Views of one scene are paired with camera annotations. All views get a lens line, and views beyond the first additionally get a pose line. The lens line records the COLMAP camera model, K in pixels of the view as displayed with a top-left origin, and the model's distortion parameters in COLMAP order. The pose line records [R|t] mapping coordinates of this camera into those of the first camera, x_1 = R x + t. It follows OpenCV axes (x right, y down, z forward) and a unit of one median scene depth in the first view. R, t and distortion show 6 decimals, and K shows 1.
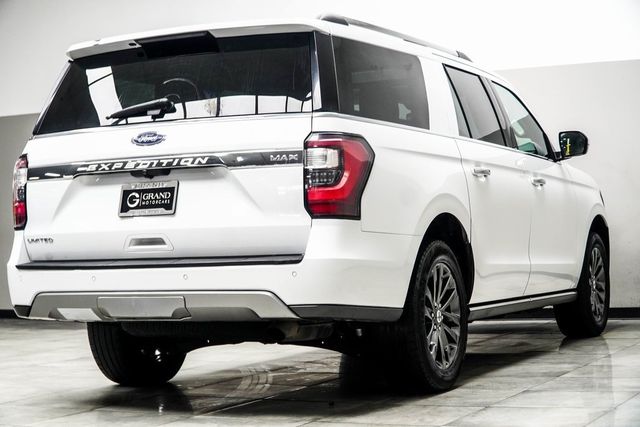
lens RADIAL K [[1330.5, 0, 320.0], [0, 1330.5, 213.5], [0, 0, 1]] dist [-0.388292, -0.033741]
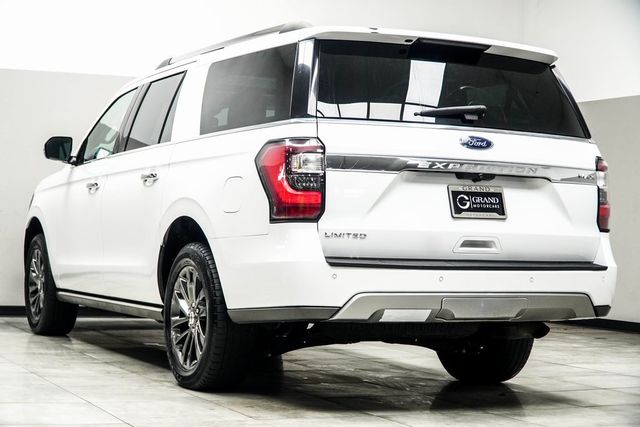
lens RADIAL K [[1259.7, 0, 320.0], [0, 1259.7, 213.5], [0, 0, 1]] dist [-0.167827, -0.283509]
pose [[0.623413, 0.065324, 0.779160, -0.957639], [-0.061022, 0.997529, -0.034807, 0.038774], [-0.779508, -0.025847, 0.625859, 0.484741]]
